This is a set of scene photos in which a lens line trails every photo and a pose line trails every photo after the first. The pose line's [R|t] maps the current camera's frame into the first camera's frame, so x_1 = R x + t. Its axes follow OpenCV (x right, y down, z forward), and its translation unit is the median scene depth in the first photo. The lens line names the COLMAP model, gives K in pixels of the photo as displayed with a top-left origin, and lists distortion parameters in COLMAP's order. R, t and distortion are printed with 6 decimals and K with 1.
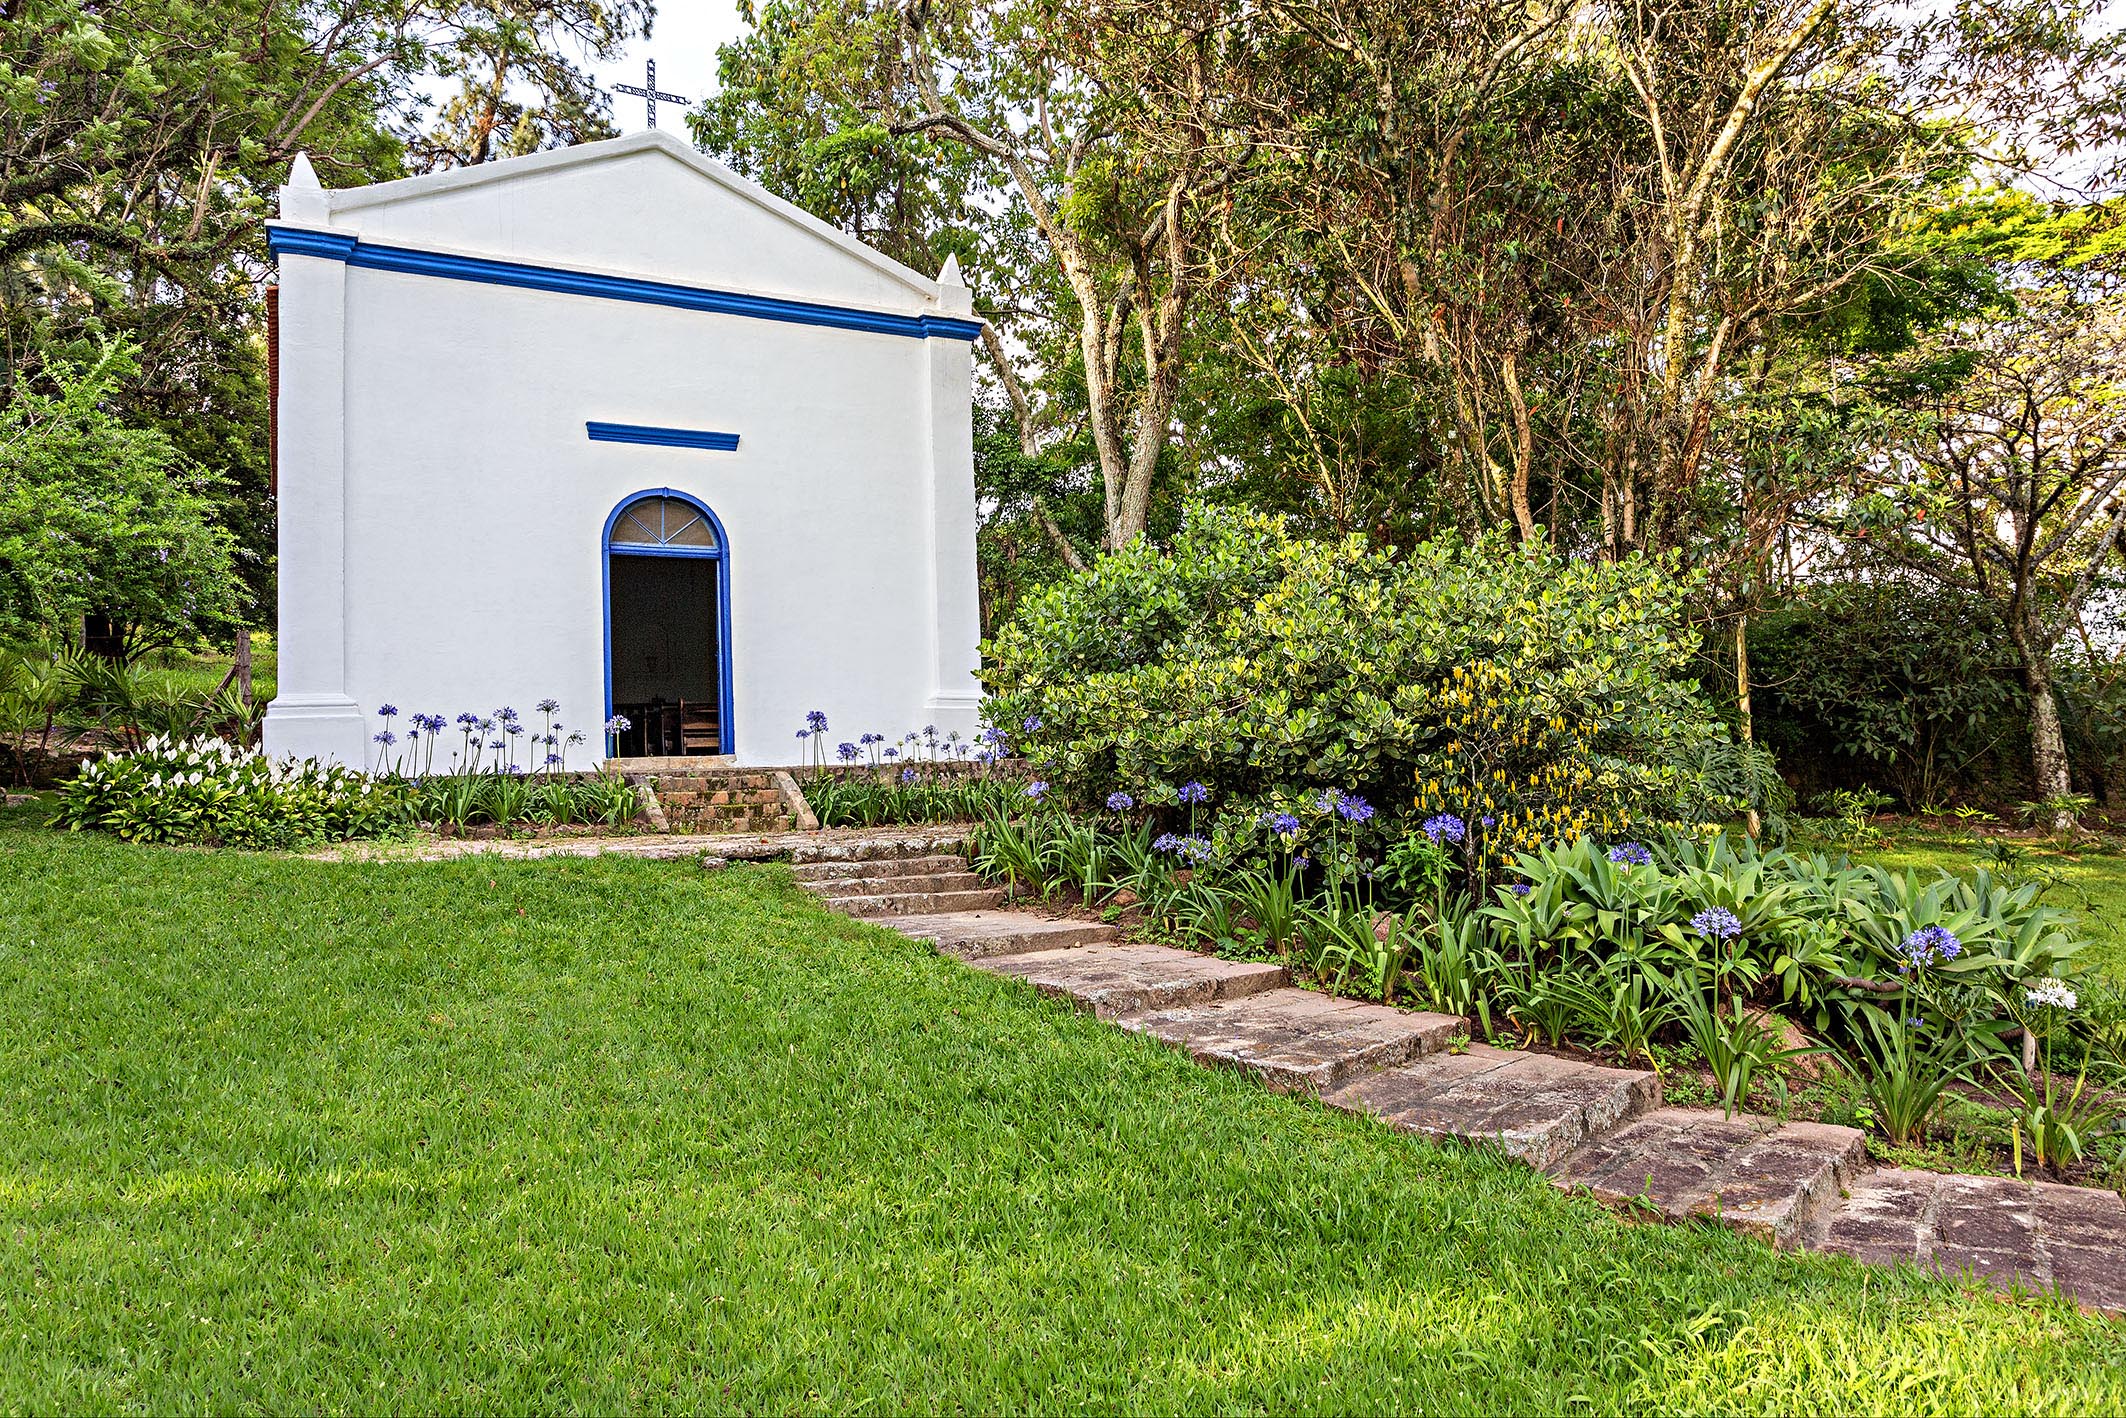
lens RADIAL K [[1466.1, 0, 1065.1], [0, 1466.1, 696.3], [0, 0, 1]] dist [0.001345, -0.002727]
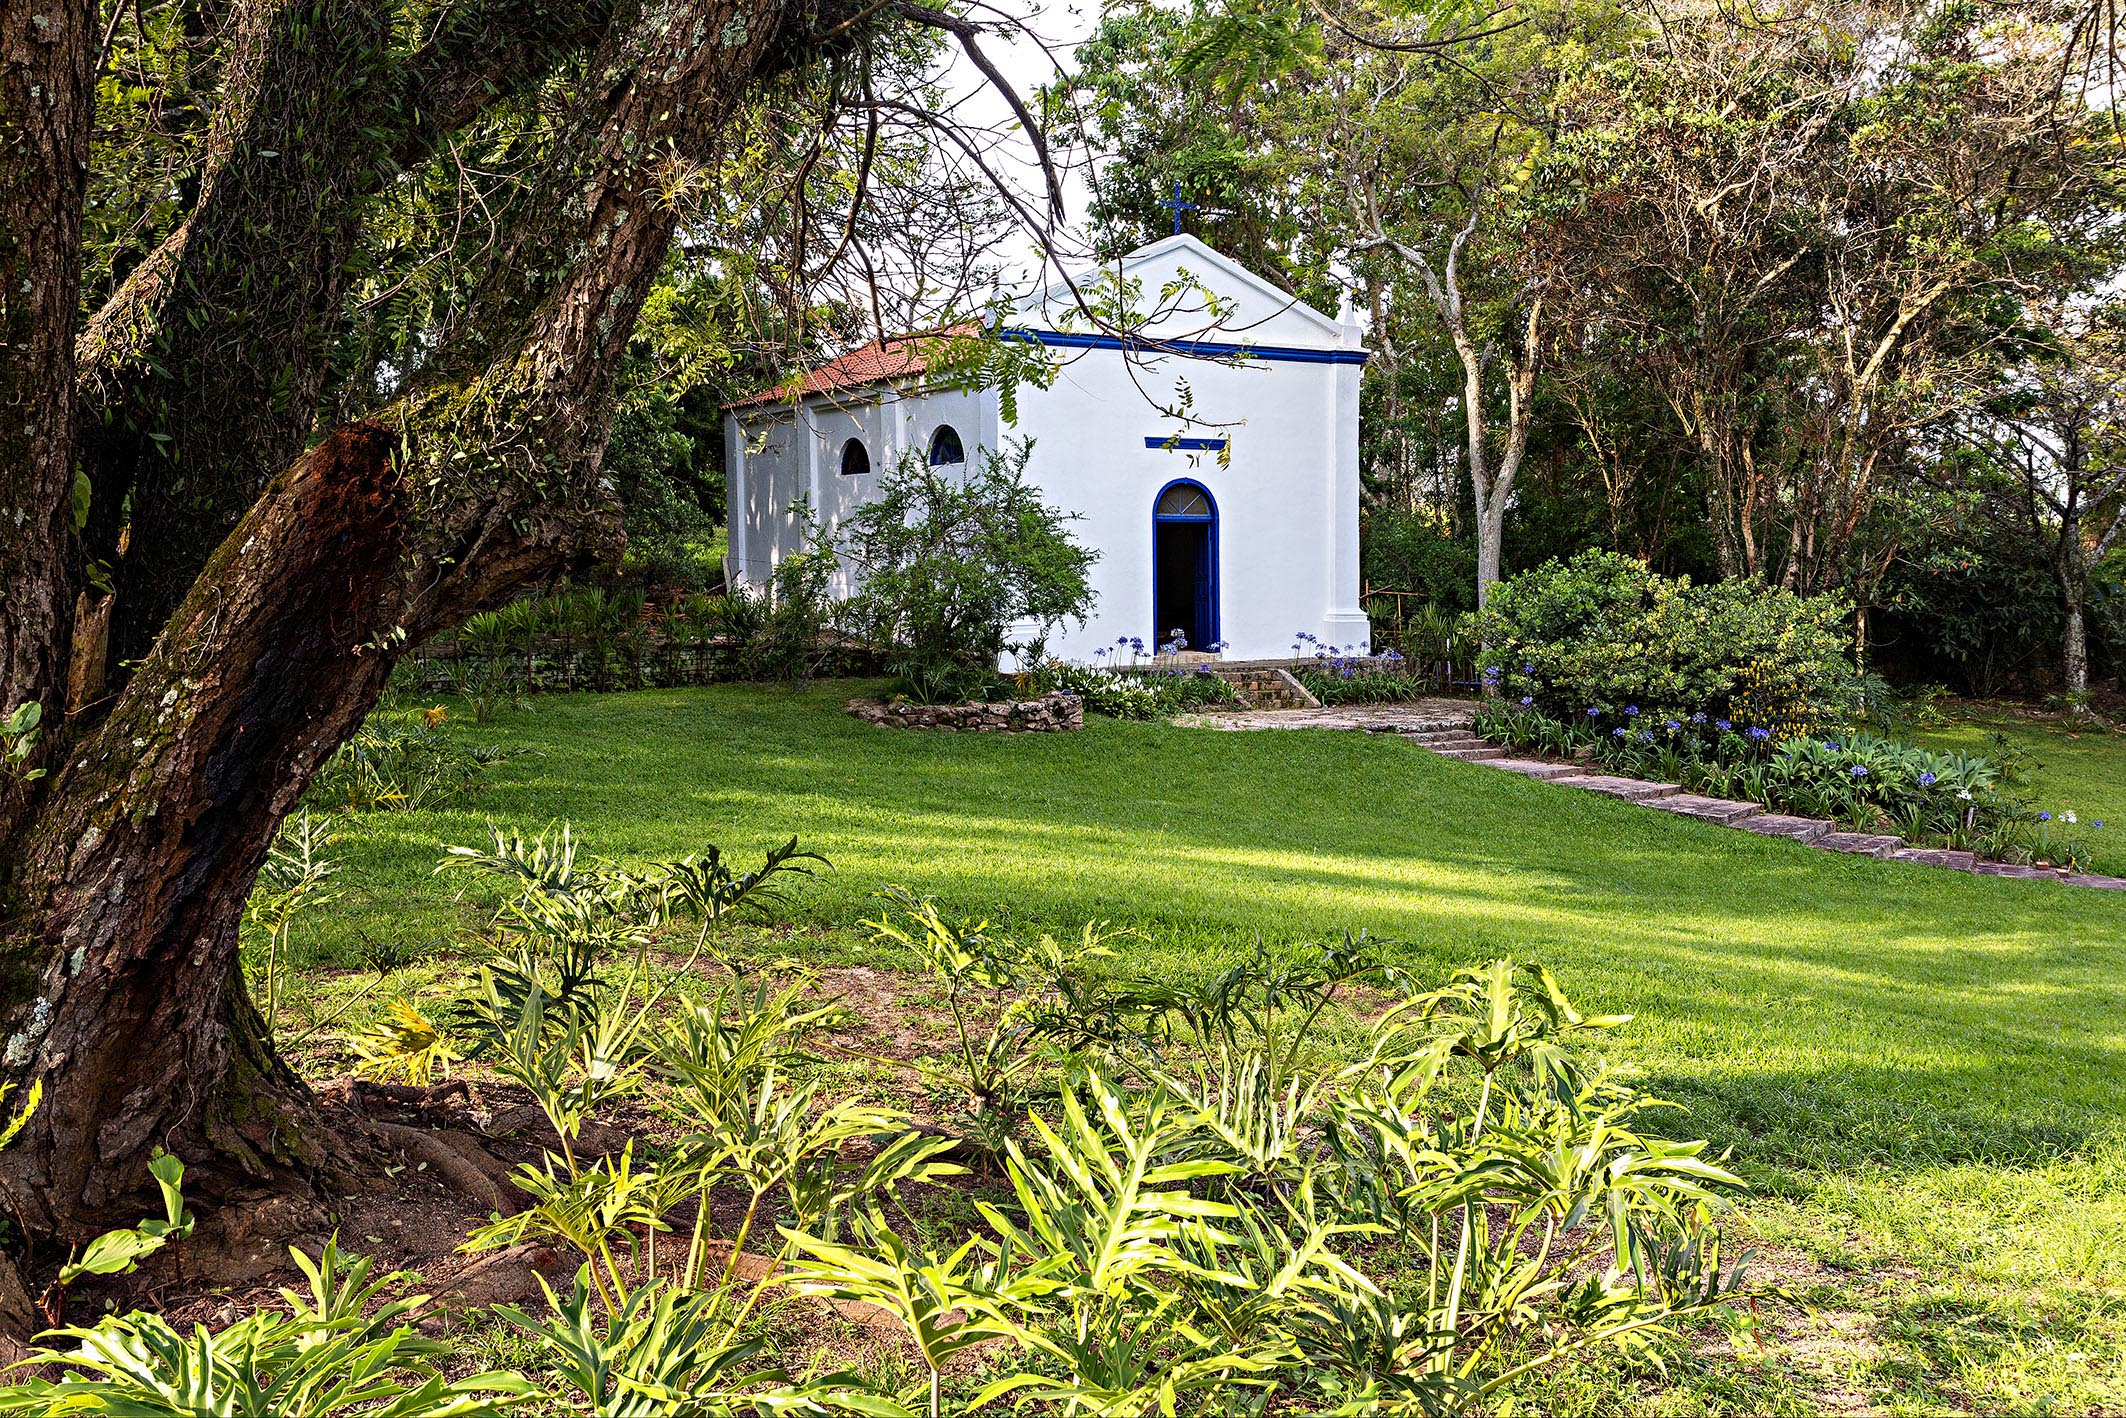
lens RADIAL K [[1927.8, 0, 1059.4], [0, 1927.8, 718.4], [0, 0, 1]] dist [-0.001797, 0.000000]
pose [[0.998227, 0.021952, 0.055331, -0.988456], [-0.028871, 0.991415, 0.127522, -0.284158], [-0.052056, -0.128894, 0.990291, -1.963541]]
